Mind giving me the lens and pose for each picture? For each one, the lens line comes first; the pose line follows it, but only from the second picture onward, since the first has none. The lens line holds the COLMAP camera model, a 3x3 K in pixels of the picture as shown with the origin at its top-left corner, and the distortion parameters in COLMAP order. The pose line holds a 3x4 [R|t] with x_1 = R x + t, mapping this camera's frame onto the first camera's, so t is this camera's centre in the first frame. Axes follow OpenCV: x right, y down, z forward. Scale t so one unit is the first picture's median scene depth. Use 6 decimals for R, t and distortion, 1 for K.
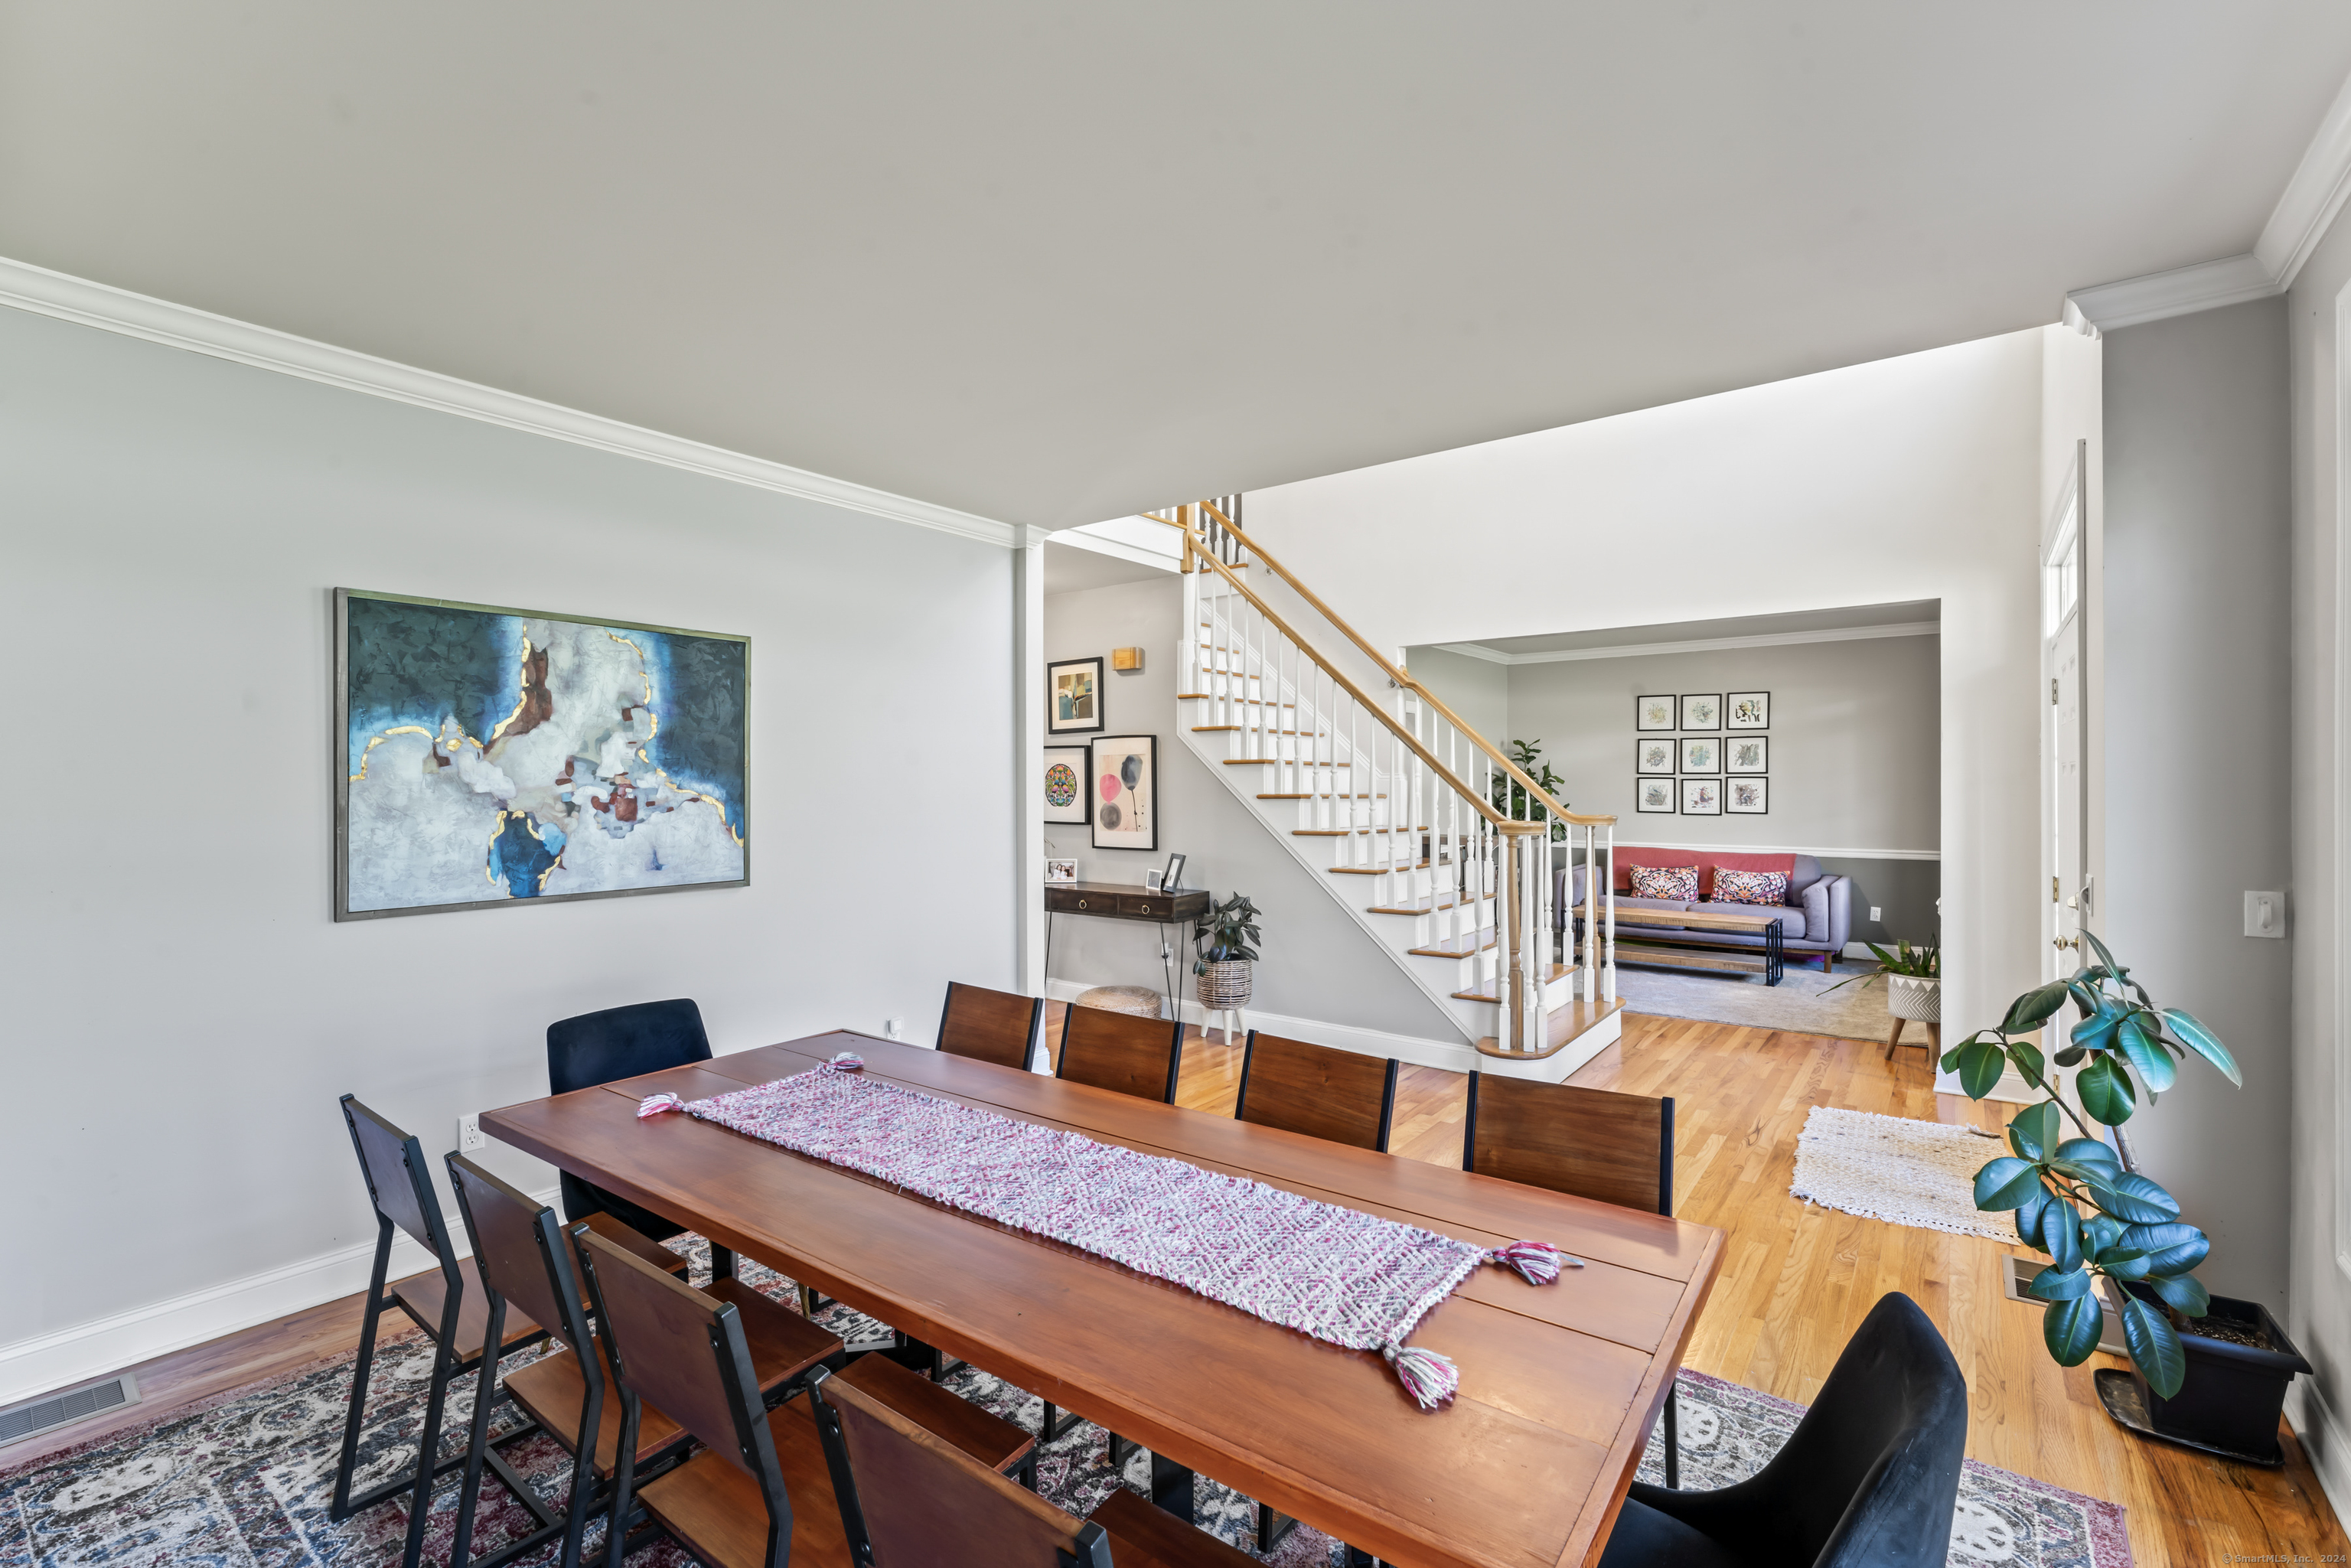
lens RADIAL K [[1021.2, 0, 1175.5], [0, 1021.2, 784.0], [0, 0, 1]] dist [-0.000068, -0.000012]
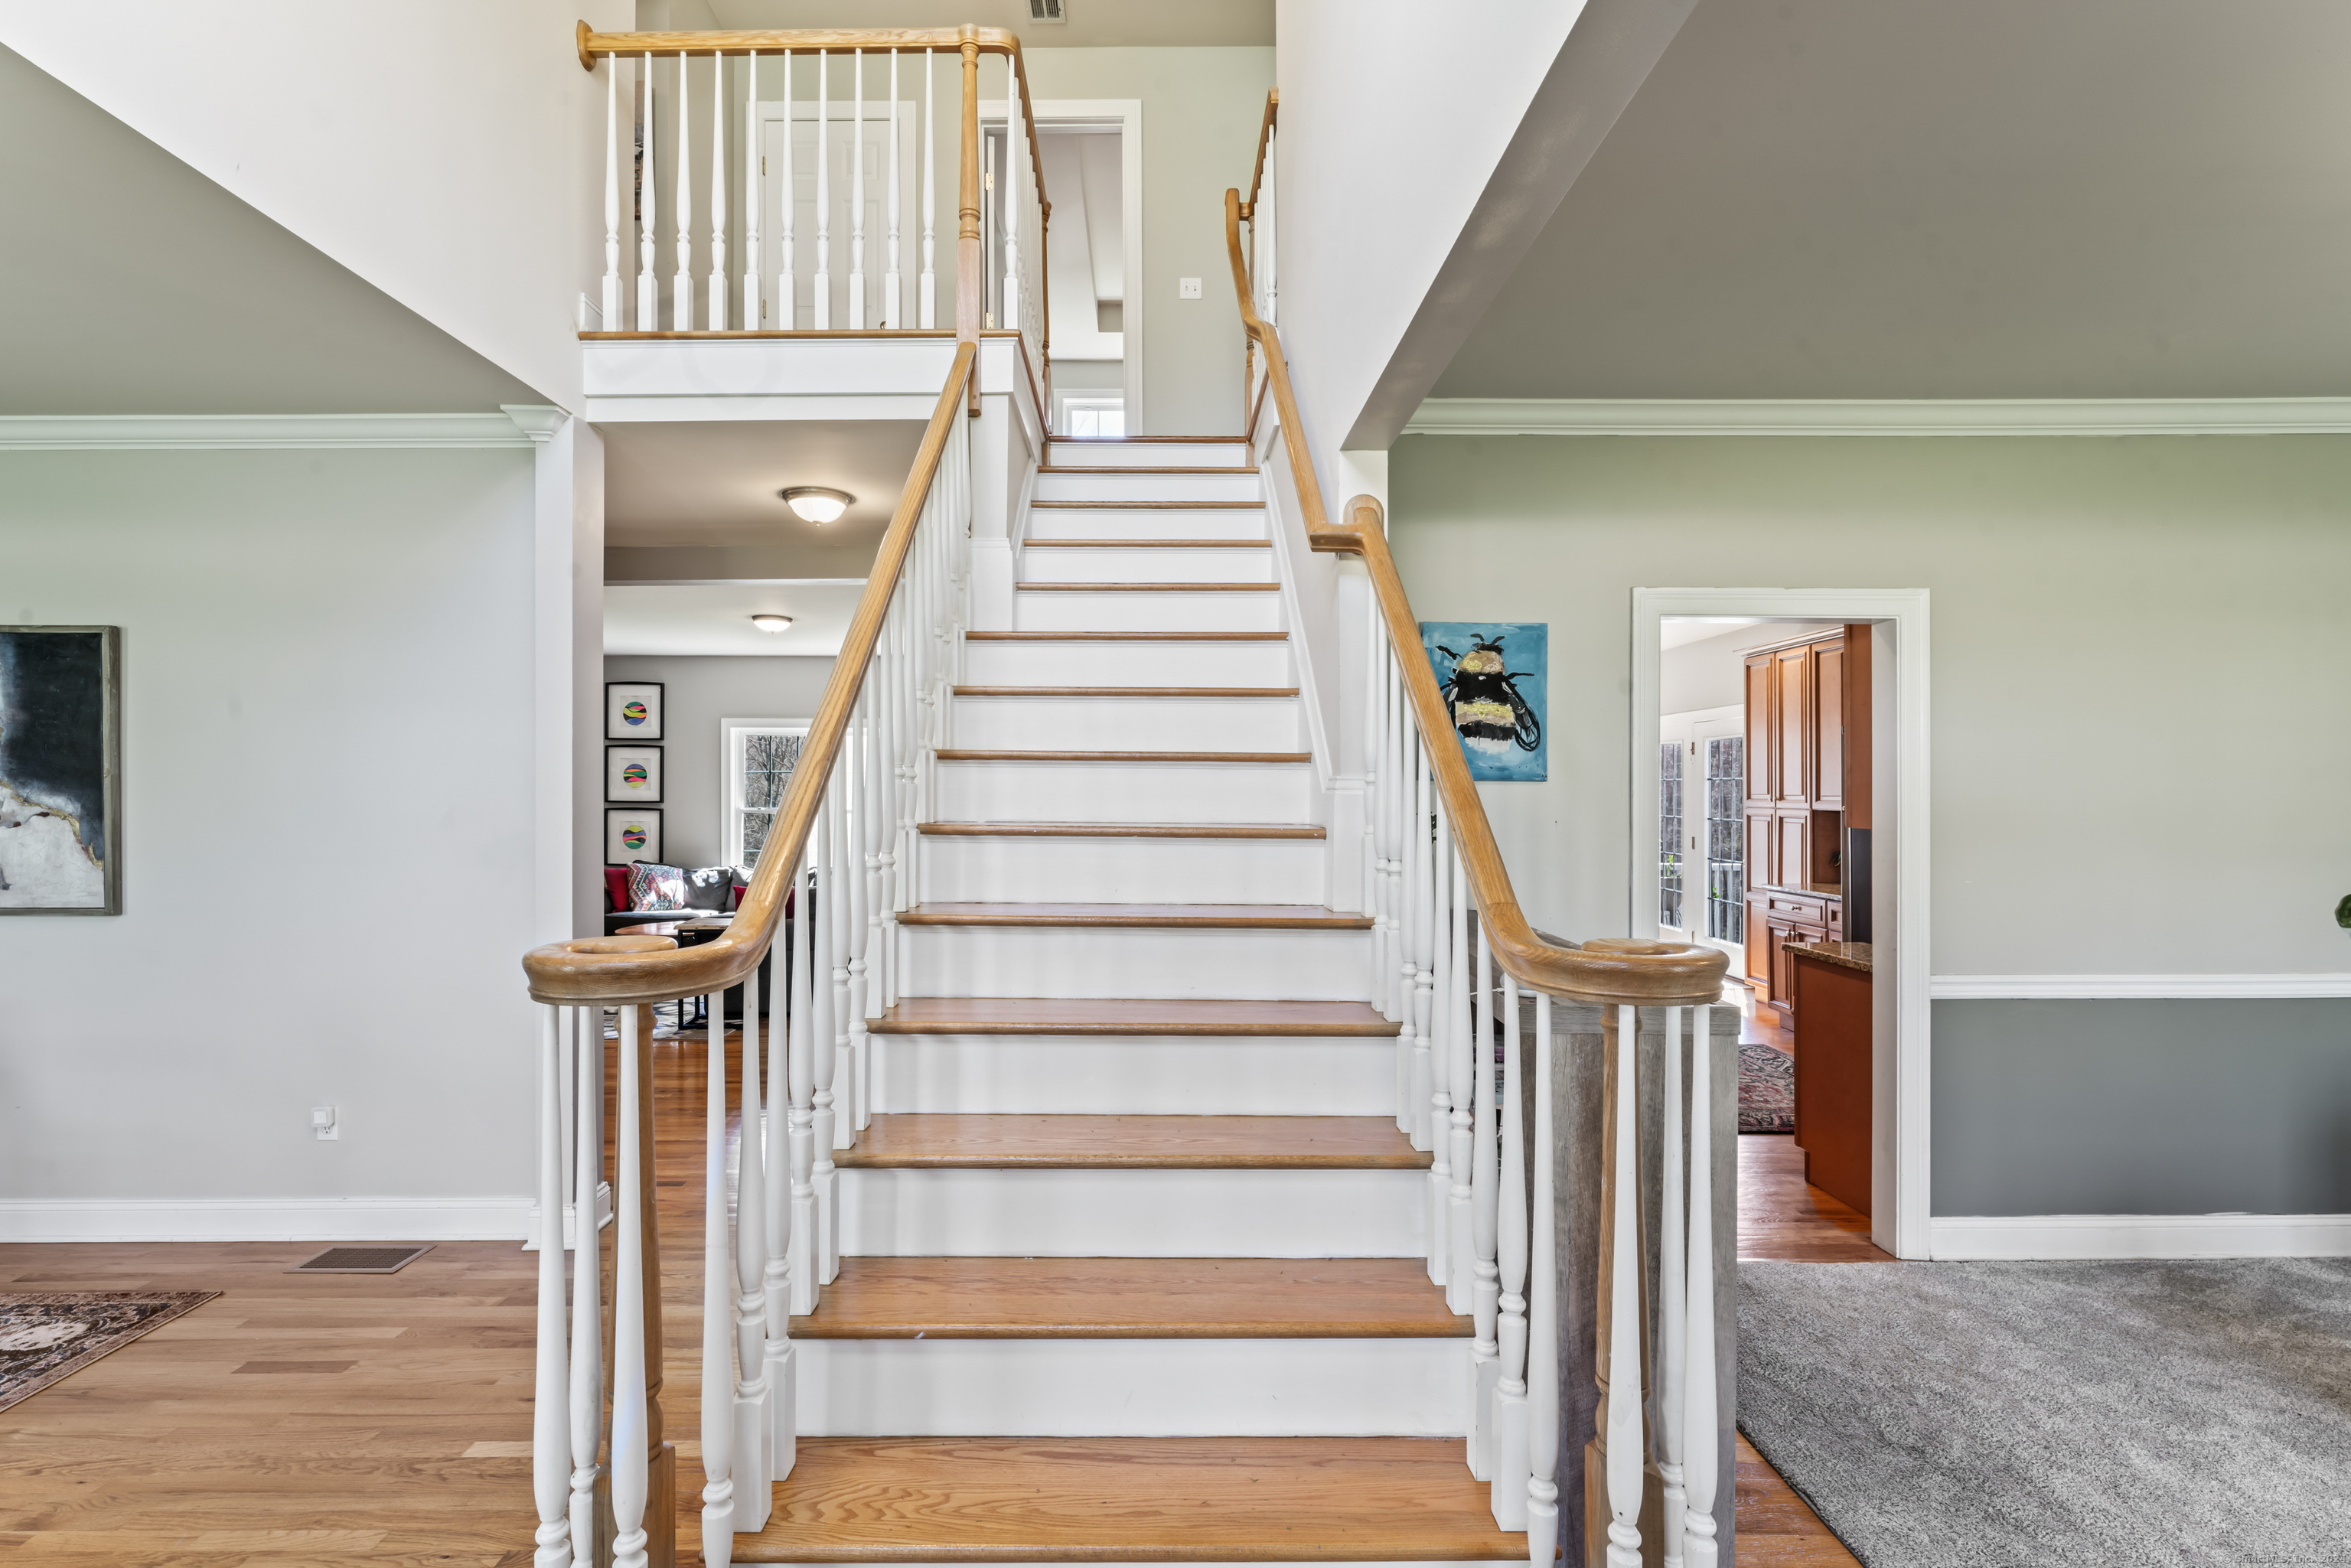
lens RADIAL K [[1038.8, 0, 1156.5], [0, 1038.8, 788.7], [0, 0, 1]] dist [0.001682, -0.000403]
pose [[0.608483, 0.001017, -0.793566, 0.384658], [-0.002432, 0.999997, -0.000583, -0.004045], [0.793563, 0.002285, 0.608484, 0.550941]]
